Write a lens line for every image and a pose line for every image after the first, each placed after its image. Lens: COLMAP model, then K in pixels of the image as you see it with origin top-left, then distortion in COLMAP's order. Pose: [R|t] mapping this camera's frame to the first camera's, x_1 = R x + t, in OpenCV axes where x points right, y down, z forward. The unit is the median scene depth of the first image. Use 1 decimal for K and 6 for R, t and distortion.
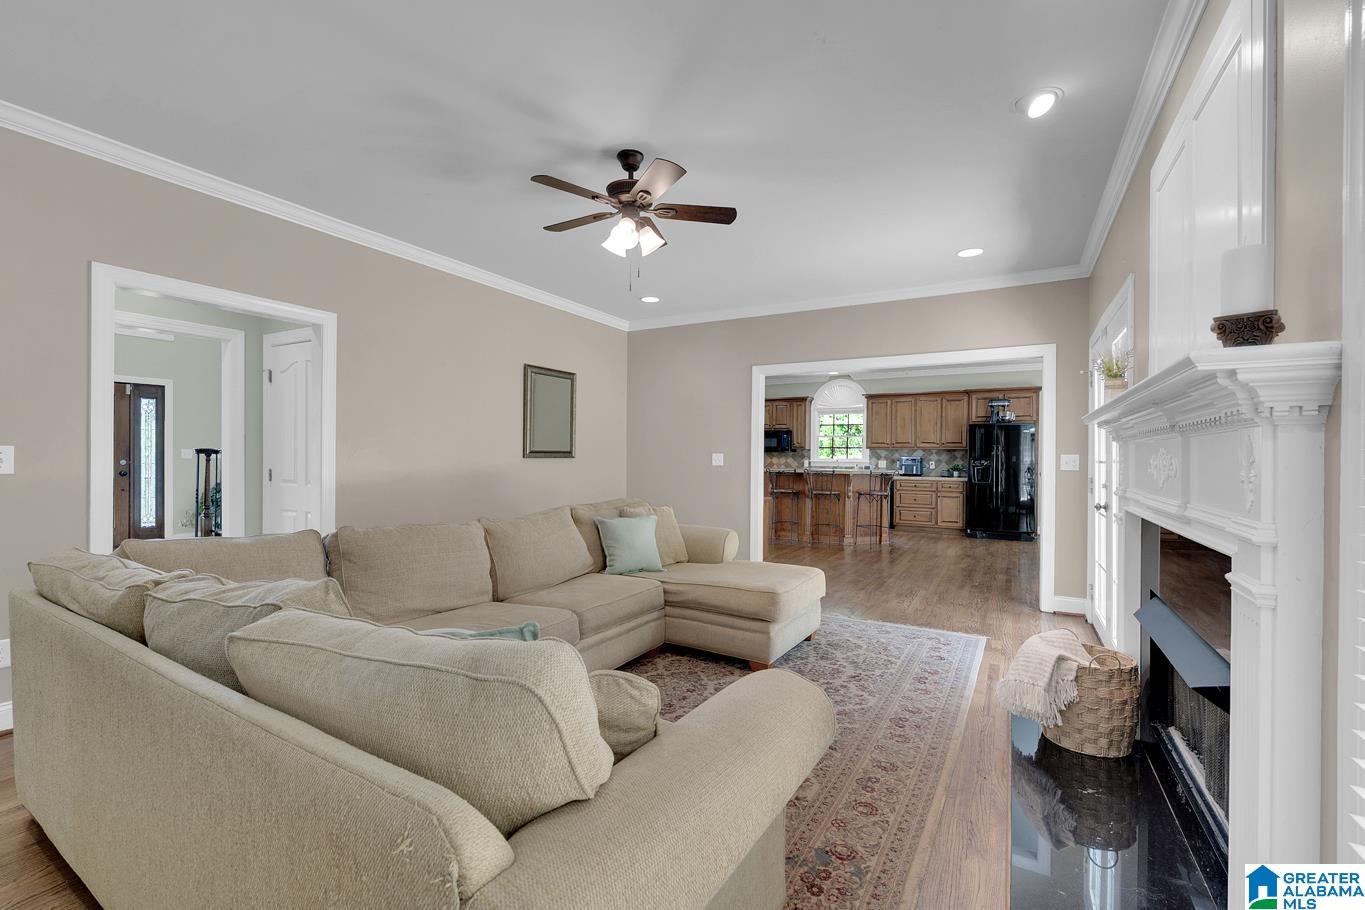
lens RADIAL K [[578.1, 0, 681.2], [0, 578.1, 458.3], [0, 0, 1]] dist [-0.000661, -0.000266]
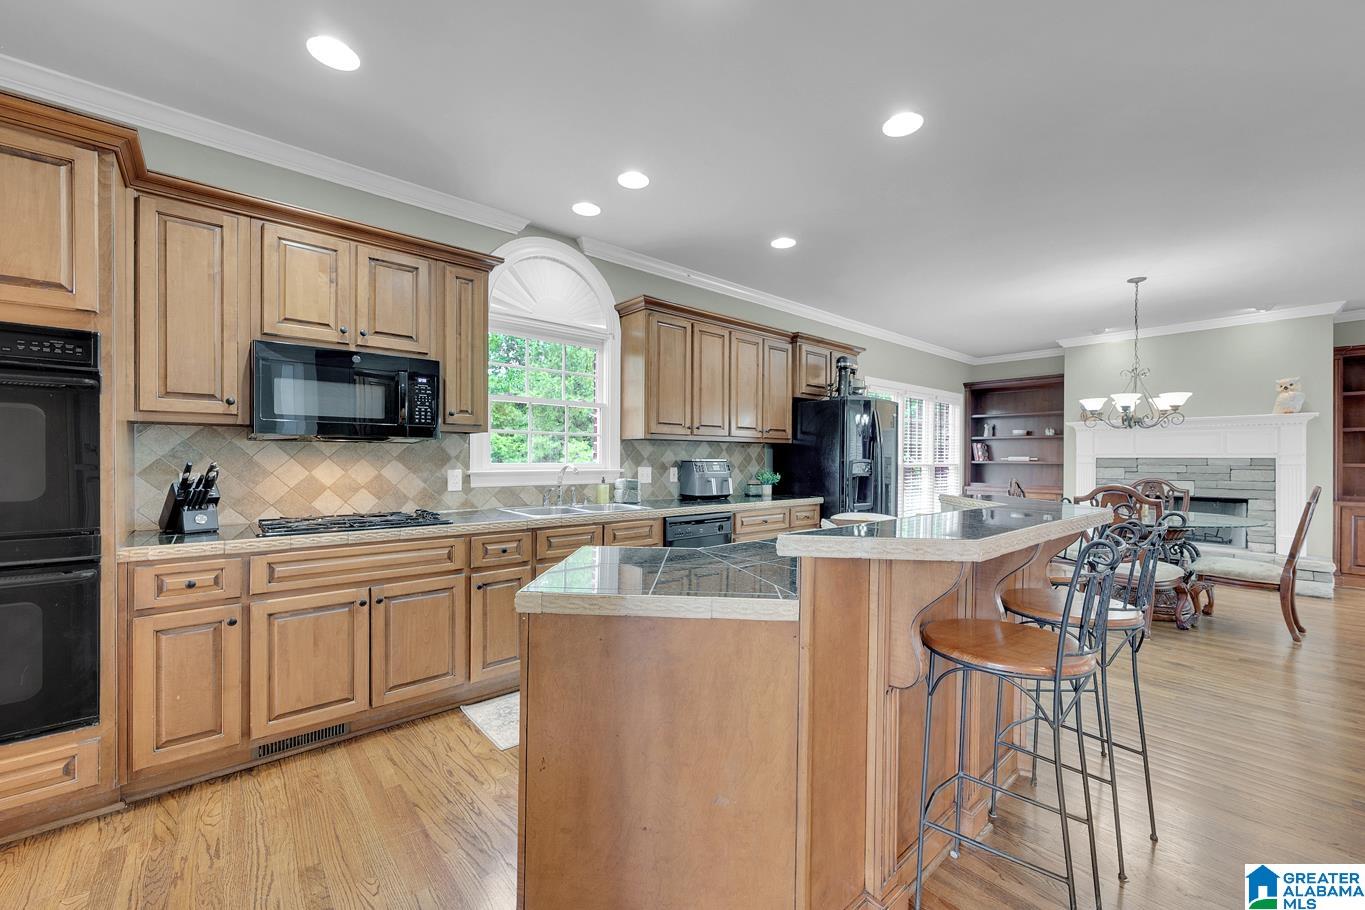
lens RADIAL K [[543.0, 0, 681.4], [0, 543.0, 459.0], [0, 0, 1]] dist [0.000235, 0.000119]
pose [[0.331943, -0.006705, 0.943275, -0.015478], [0.004689, 0.999974, 0.005458, -0.003718], [-0.943288, 0.002611, 0.331966, 0.844739]]
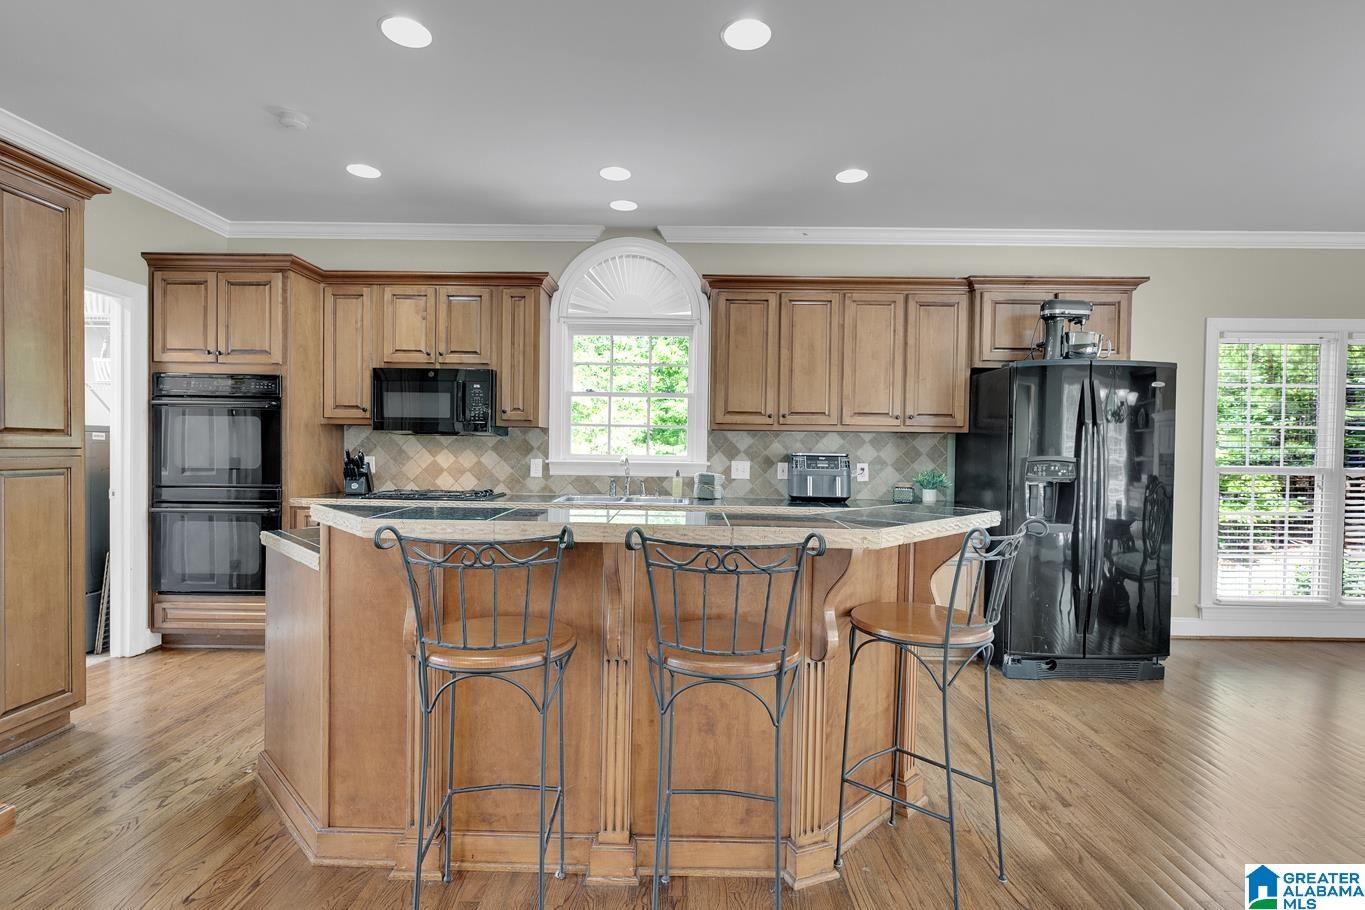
lens RADIAL K [[645.8, 0, 678.4], [0, 645.8, 459.8], [0, 0, 1]] dist [0.001306, 0.000121]
pose [[0.876863, -0.000924, 0.480740, 0.108302], [-0.005108, 0.999924, 0.011238, -0.001230], [-0.480713, -0.012310, 0.876791, 0.649062]]
